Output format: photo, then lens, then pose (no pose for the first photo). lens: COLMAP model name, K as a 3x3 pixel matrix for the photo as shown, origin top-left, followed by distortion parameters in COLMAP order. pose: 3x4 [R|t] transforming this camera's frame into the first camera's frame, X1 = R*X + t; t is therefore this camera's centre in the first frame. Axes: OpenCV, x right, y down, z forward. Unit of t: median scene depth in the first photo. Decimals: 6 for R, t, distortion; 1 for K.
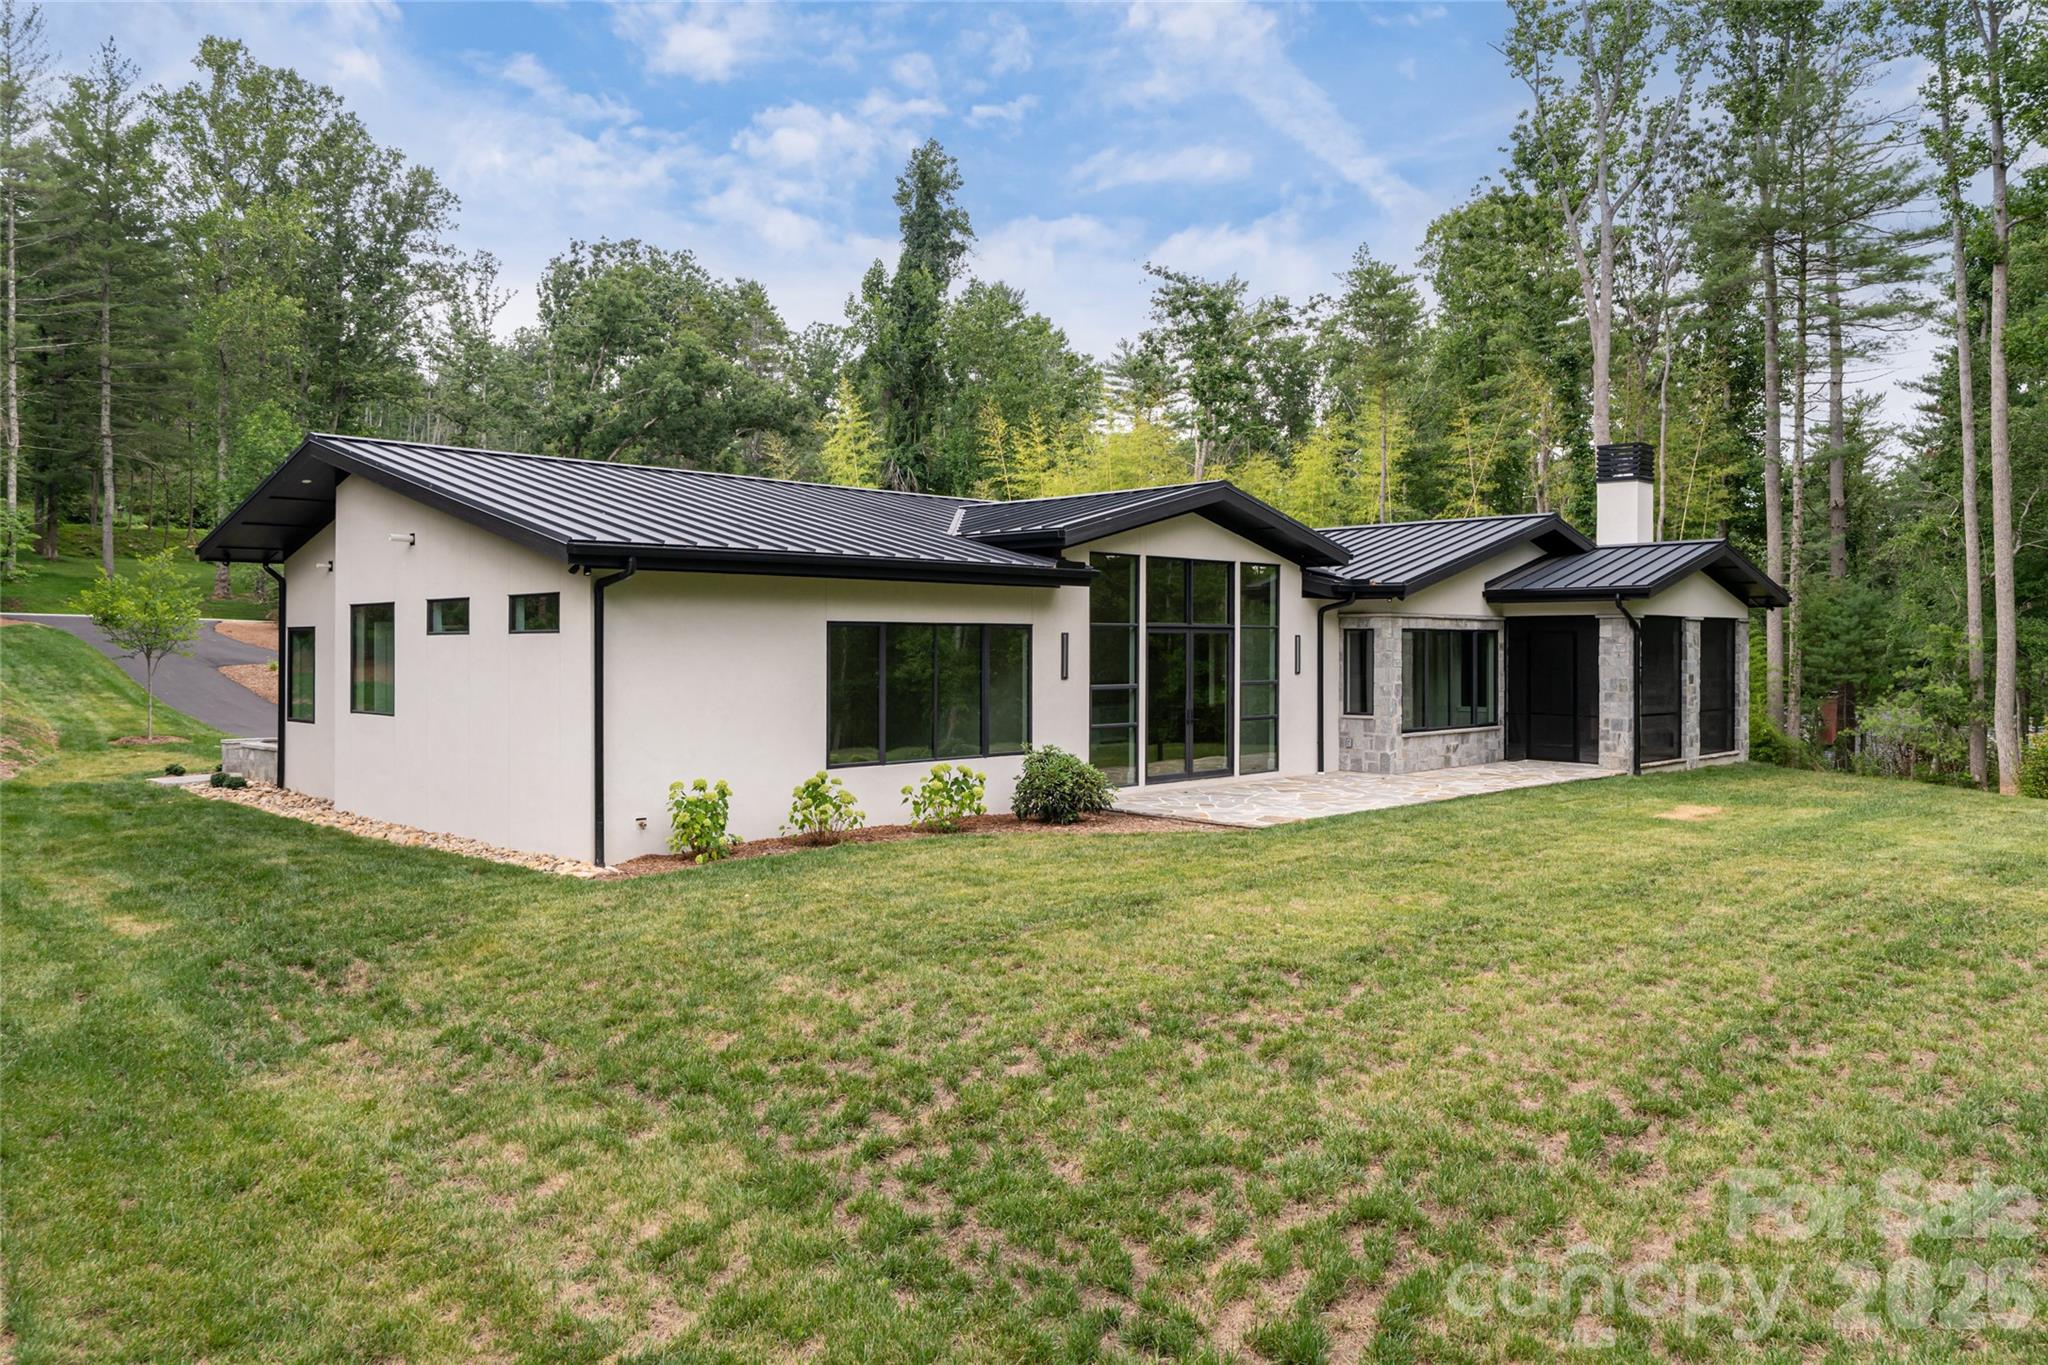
lens RADIAL K [[1371.7, 0, 1016.3], [0, 1371.7, 652.0], [0, 0, 1]] dist [-0.005455, 0.002557]
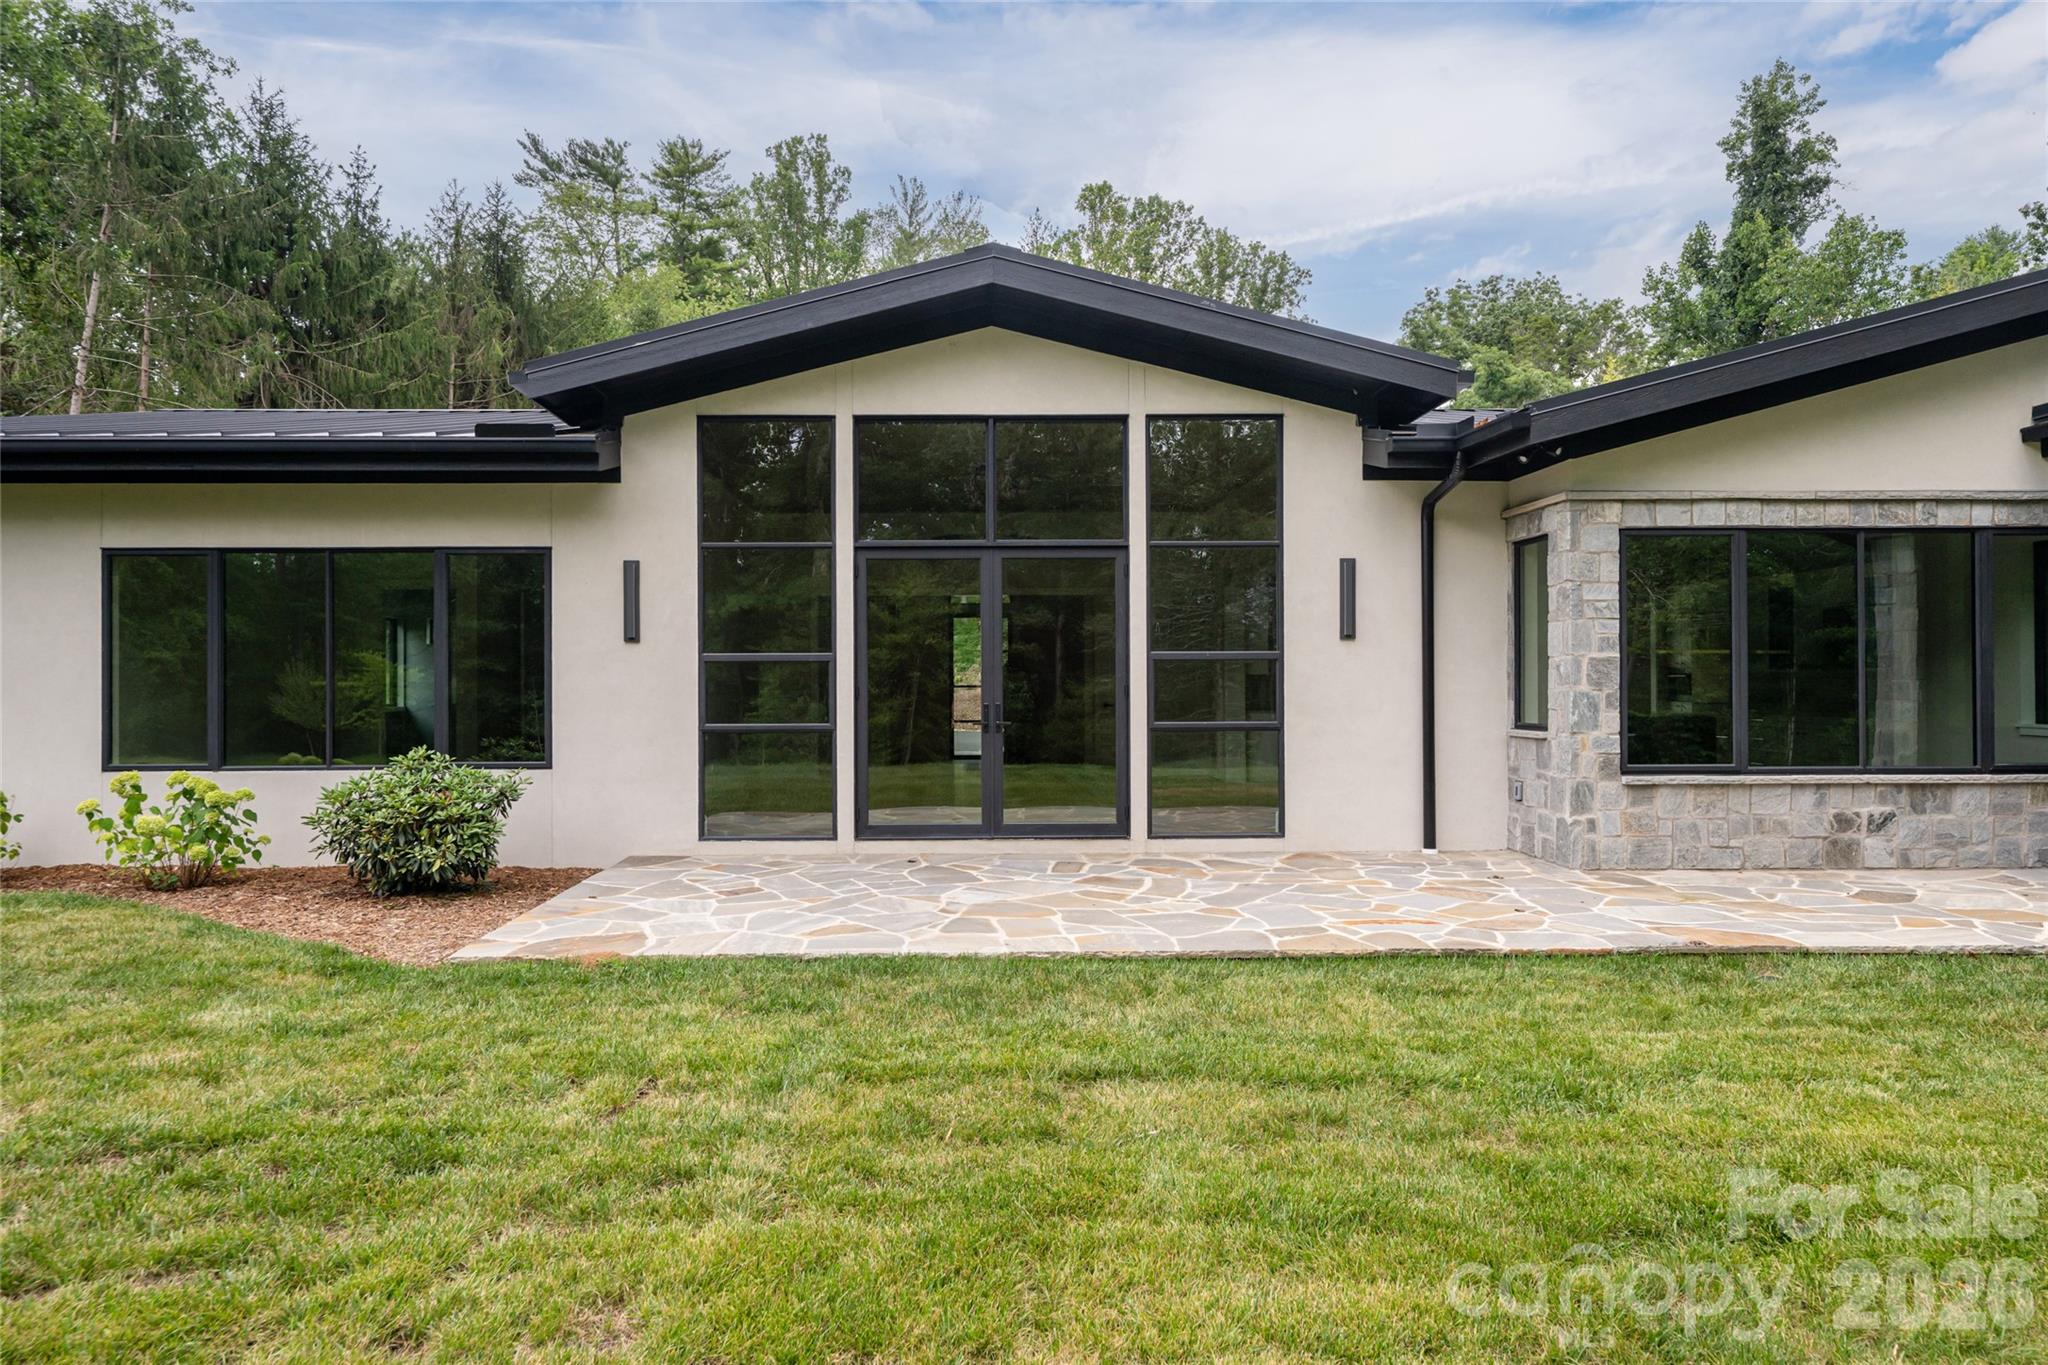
lens RADIAL K [[1193.0, 0, 972.0], [0, 1193.0, 681.2], [0, 0, 1]] dist [0.003852, 0.001084]
pose [[0.730451, -0.002266, -0.682961, 0.368338], [0.002783, 0.999996, -0.000341, 0.028583], [0.682959, -0.001651, 0.730455, 0.565680]]
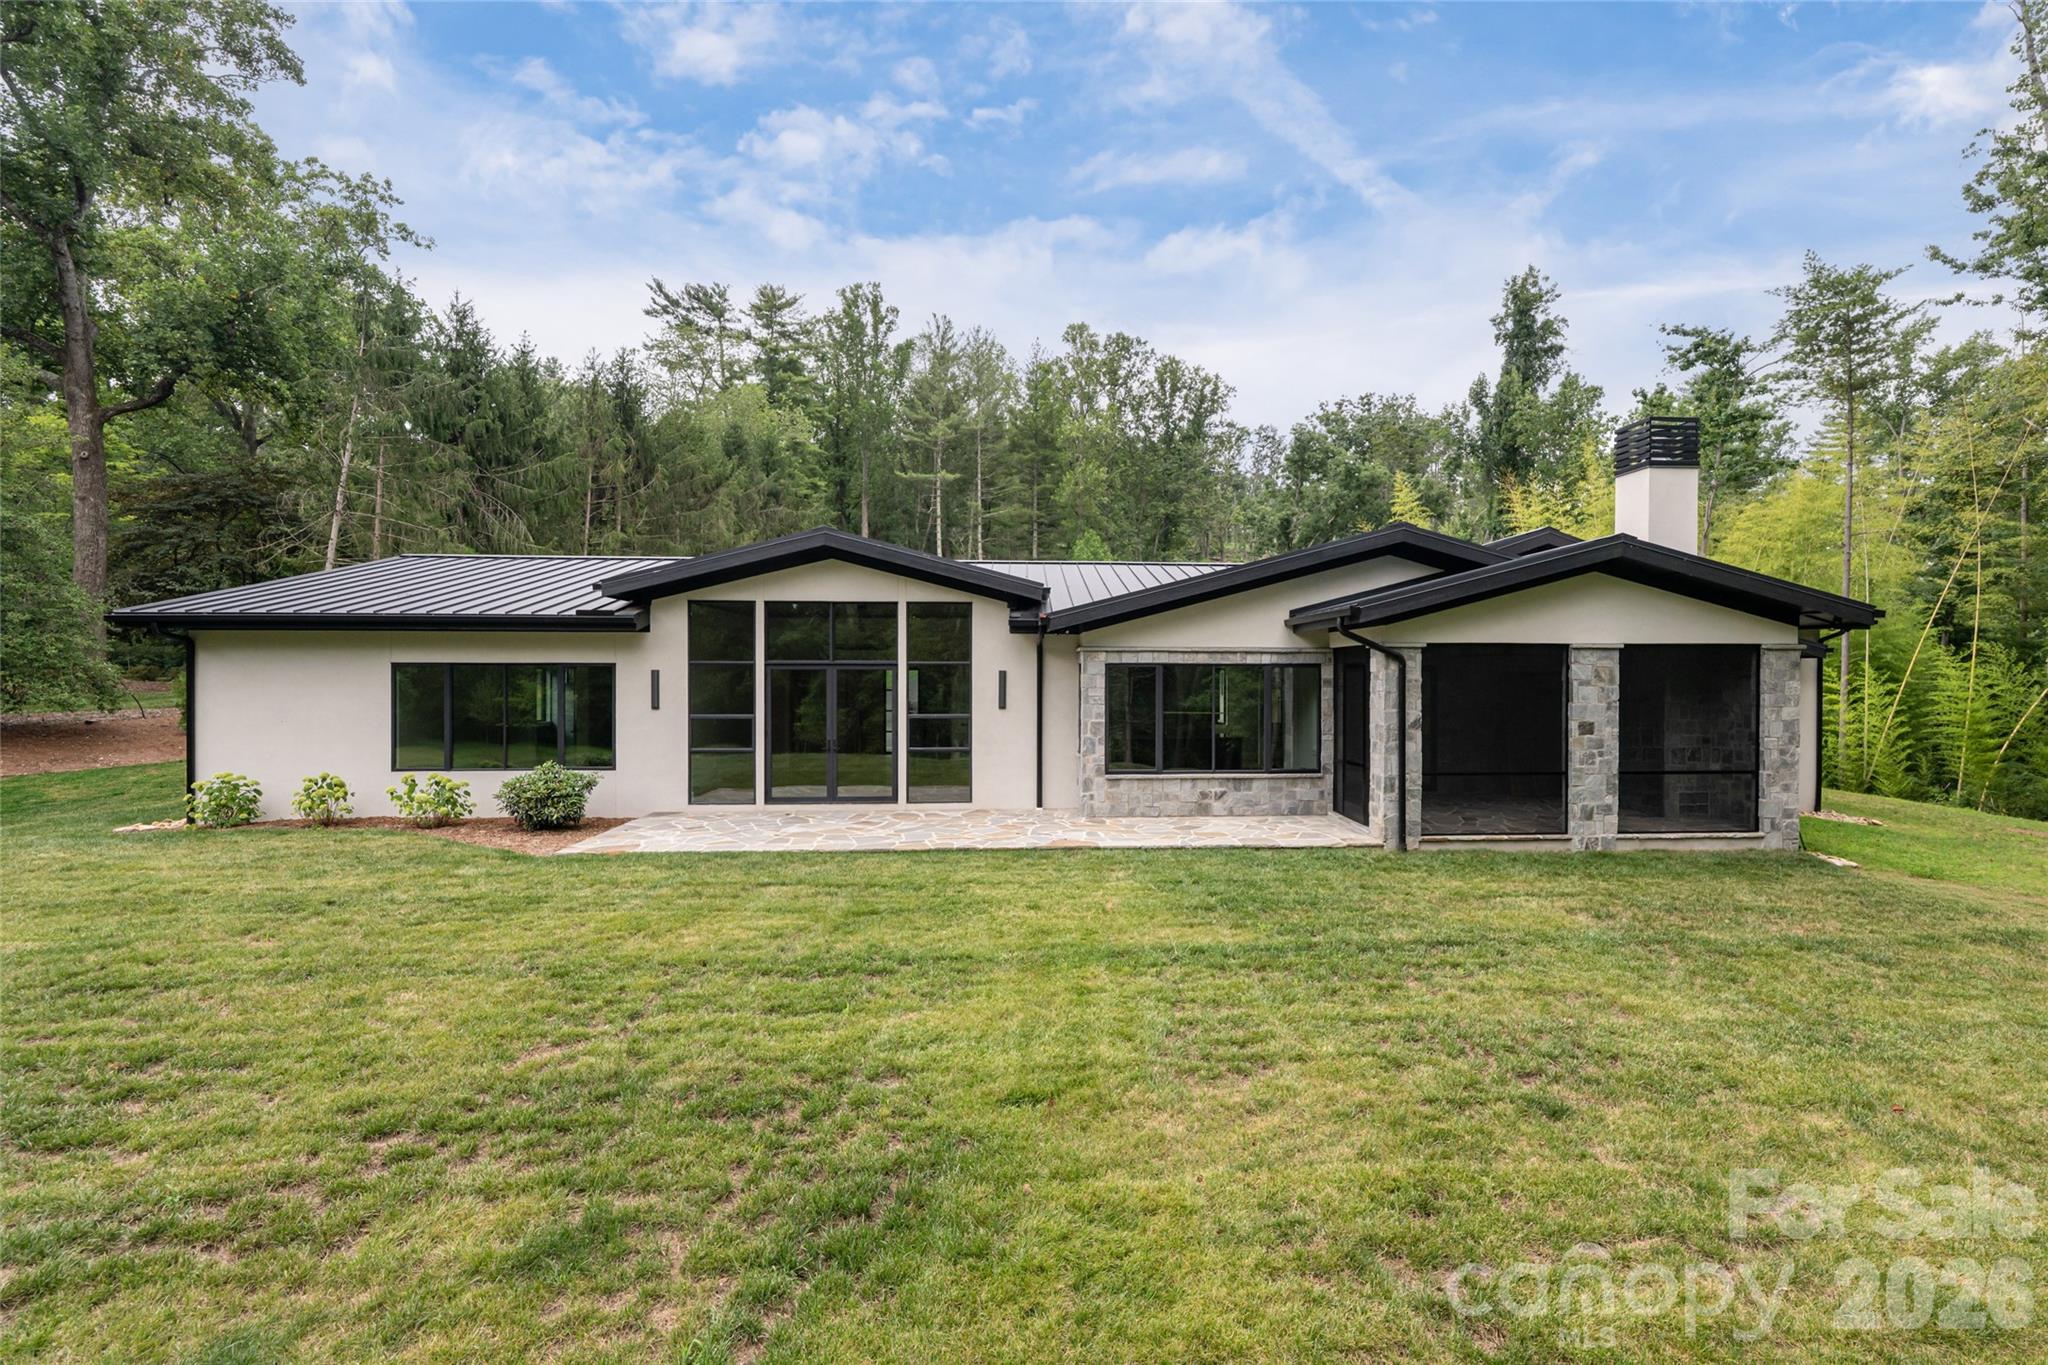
lens RADIAL K [[904.4, 0, 1063.0], [0, 904.4, 682.5], [0, 0, 1]] dist [-0.001948, -0.000046]
pose [[0.771741, 0.006389, -0.635905, 0.624225], [-0.003557, 0.999977, 0.005730, -0.007060], [0.635927, -0.002160, 0.771746, 0.476889]]
